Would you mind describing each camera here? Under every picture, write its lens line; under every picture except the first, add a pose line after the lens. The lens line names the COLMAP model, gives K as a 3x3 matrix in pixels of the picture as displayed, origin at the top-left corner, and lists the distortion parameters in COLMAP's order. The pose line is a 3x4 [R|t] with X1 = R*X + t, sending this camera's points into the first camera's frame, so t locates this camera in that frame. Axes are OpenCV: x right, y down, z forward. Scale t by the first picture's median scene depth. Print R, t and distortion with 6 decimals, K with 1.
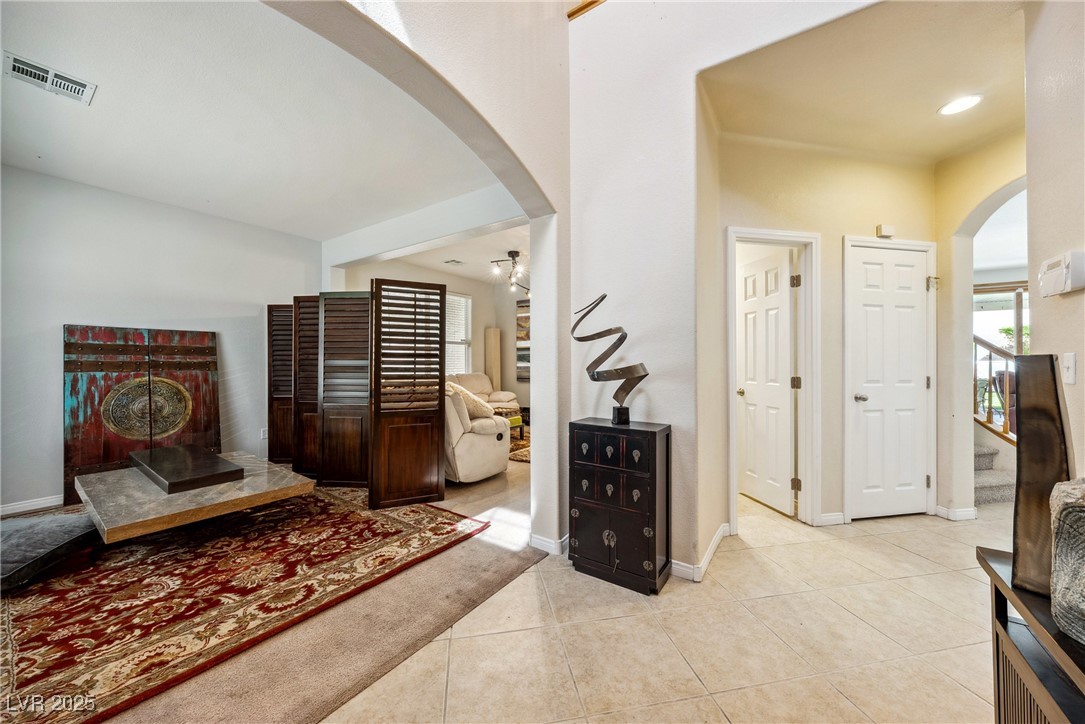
lens RADIAL K [[399.5, 0, 548.0], [0, 399.5, 358.7], [0, 0, 1]] dist [-0.000906, -0.000139]
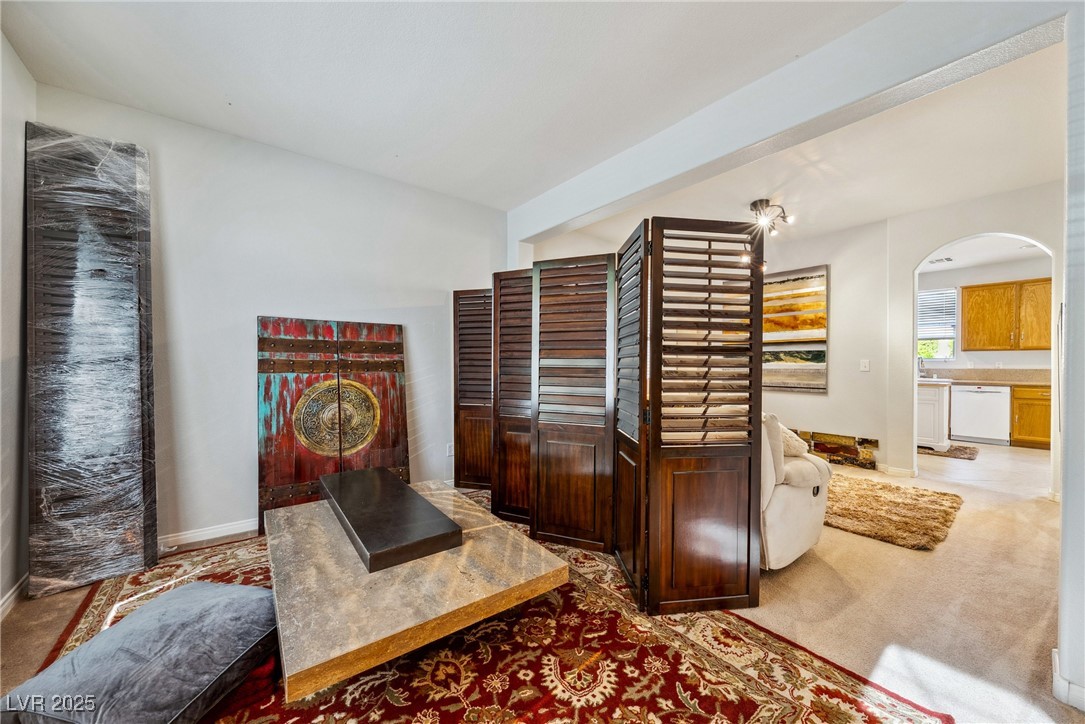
lens RADIAL K [[399.5, 0, 534.7], [0, 399.5, 363.2], [0, 0, 1]] dist [-0.000906, -0.000139]
pose [[0.951205, 0.003236, -0.308543, -0.376147], [-0.000163, 0.999950, 0.009983, 0.004095], [0.308560, -0.009446, 0.951158, 0.357164]]
